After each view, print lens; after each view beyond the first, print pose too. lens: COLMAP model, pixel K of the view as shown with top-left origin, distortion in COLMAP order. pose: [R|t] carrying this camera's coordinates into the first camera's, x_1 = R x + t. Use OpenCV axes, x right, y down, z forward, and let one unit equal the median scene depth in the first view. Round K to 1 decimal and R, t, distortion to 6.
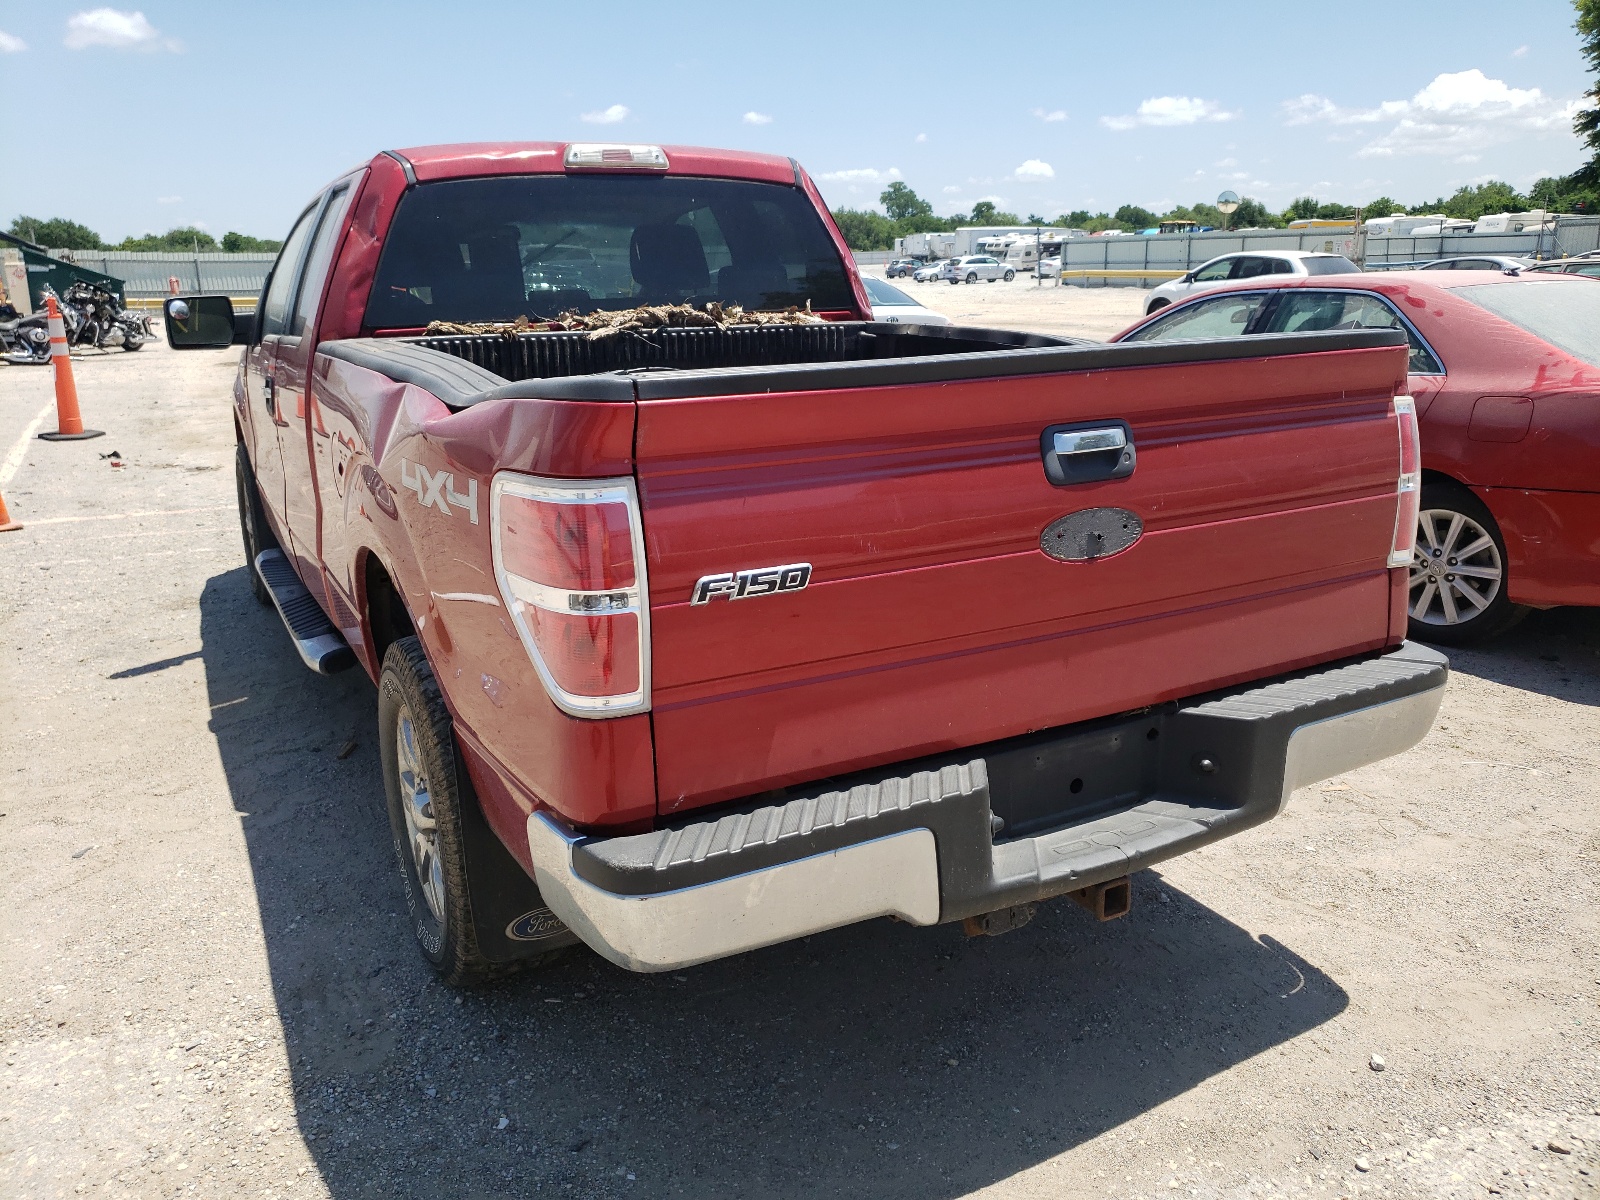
lens RADIAL K [[1282.3, 0, 800.0], [0, 1282.3, 600.0], [0, 0, 1]] dist [0.076710, -0.075821]
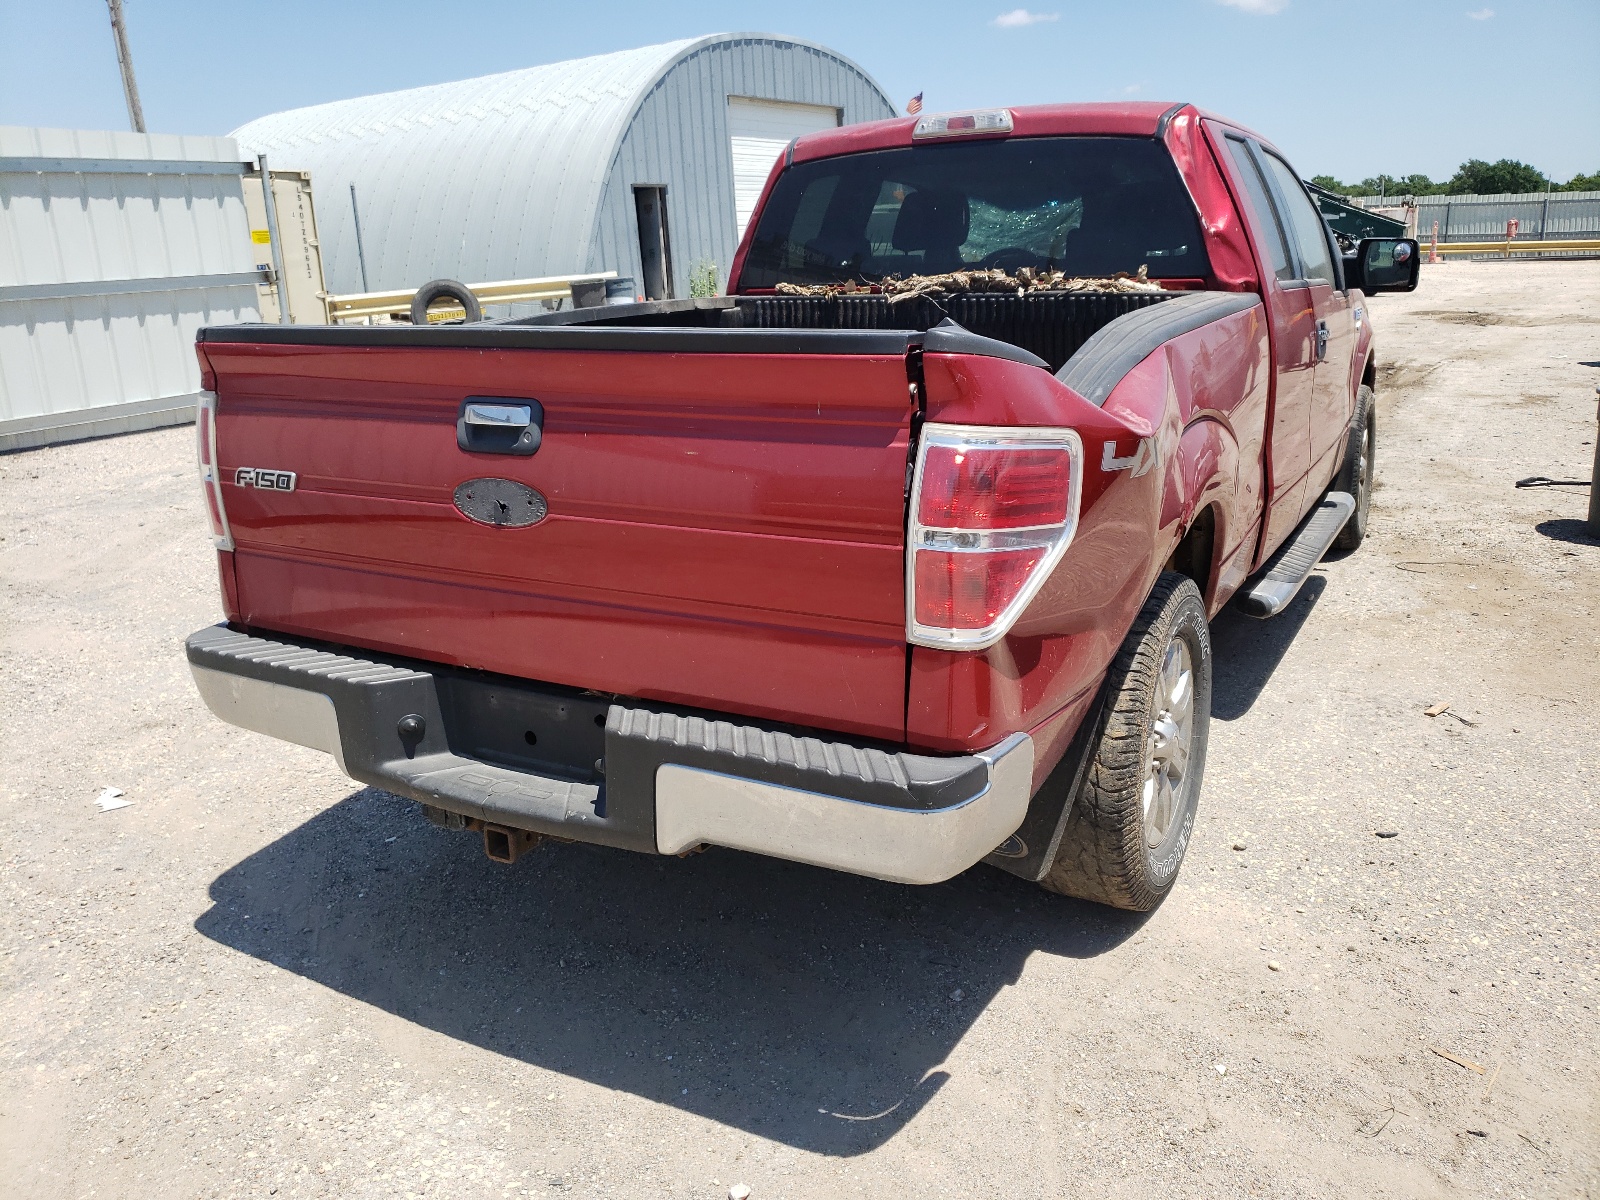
lens RADIAL K [[1282.3, 0, 800.0], [0, 1282.3, 600.0], [0, 0, 1]] dist [0.076710, -0.075821]
pose [[0.503133, 0.229649, -0.833138, 0.776134], [-0.193187, 0.969538, 0.150581, -0.111789], [0.842340, 0.085189, 0.532172, 0.396053]]
